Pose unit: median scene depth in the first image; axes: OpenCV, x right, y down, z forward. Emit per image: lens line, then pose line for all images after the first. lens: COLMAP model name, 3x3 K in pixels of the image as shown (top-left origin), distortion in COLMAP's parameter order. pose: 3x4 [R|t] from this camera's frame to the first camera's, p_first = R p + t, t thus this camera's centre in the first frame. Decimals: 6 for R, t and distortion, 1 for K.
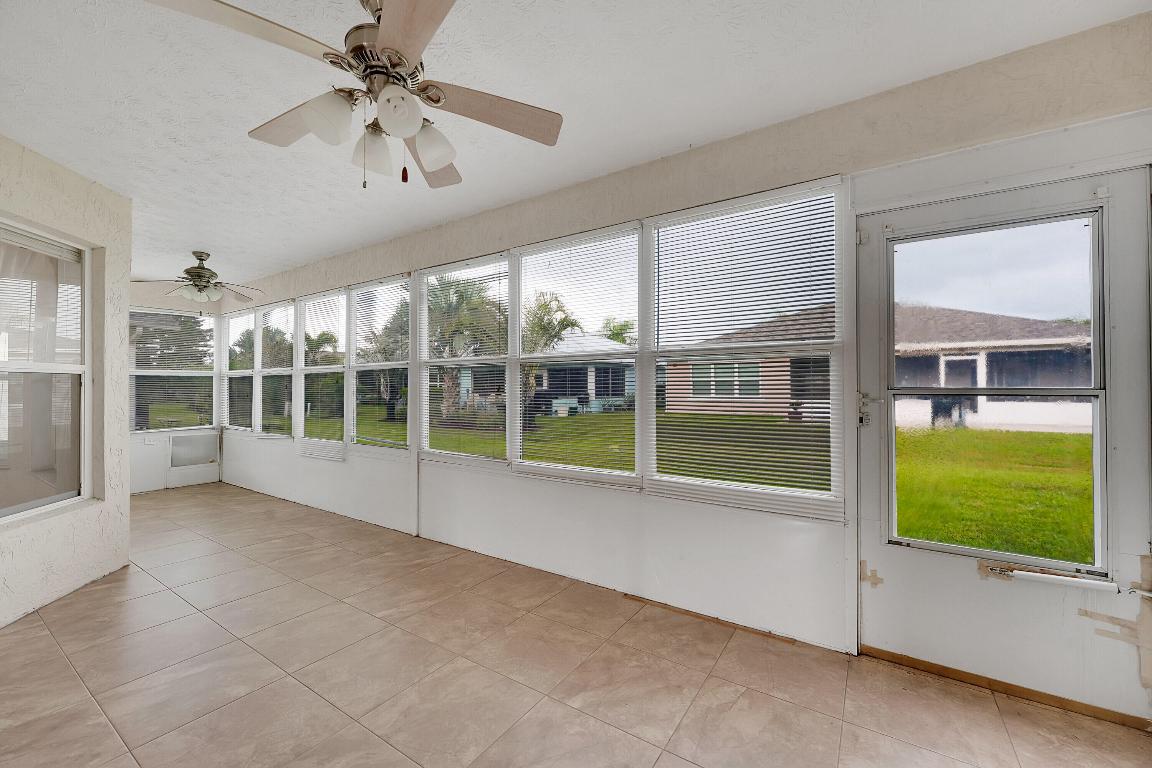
lens RADIAL K [[460.1, 0, 578.5], [0, 460.1, 384.5], [0, 0, 1]] dist [0.000041, 0.000116]
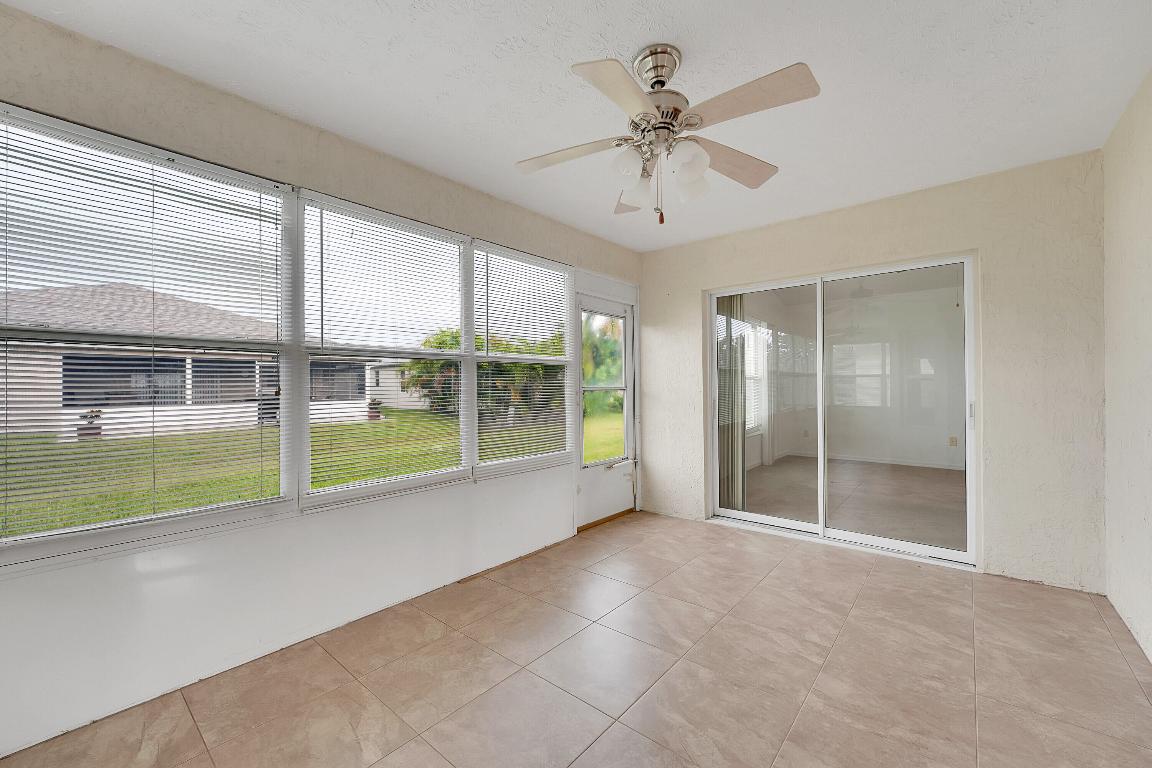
lens RADIAL K [[460.1, 0, 578.5], [0, 460.1, 384.5], [0, 0, 1]] dist [0.000041, 0.000116]
pose [[0.123730, 0.003826, 0.992309, -0.959313], [0.002569, 0.999988, -0.004176, 0.005707], [-0.992313, 0.003066, 0.123718, 0.617576]]
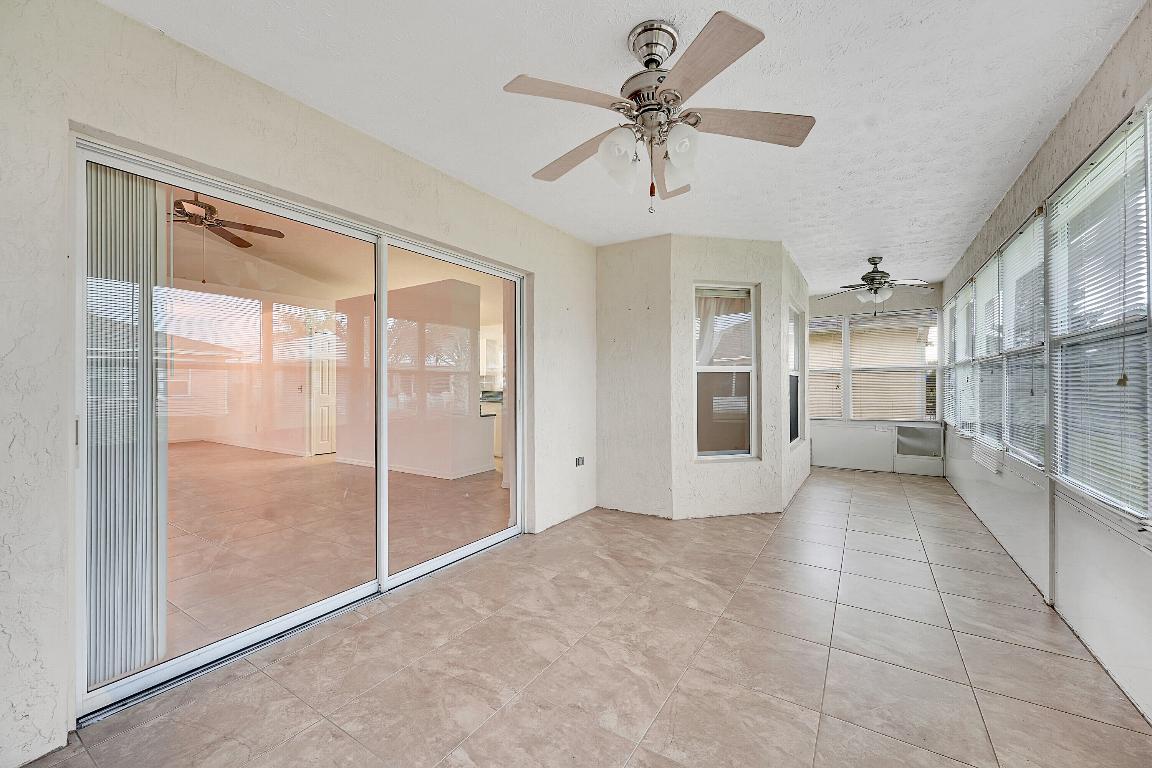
lens RADIAL K [[460.1, 0, 578.5], [0, 460.1, 384.5], [0, 0, 1]] dist [0.000041, 0.000116]
pose [[0.011509, 0.002456, -0.999931, 0.432222], [0.007909, 0.999965, 0.002547, 0.009293], [0.999902, -0.007937, 0.011489, 0.461434]]
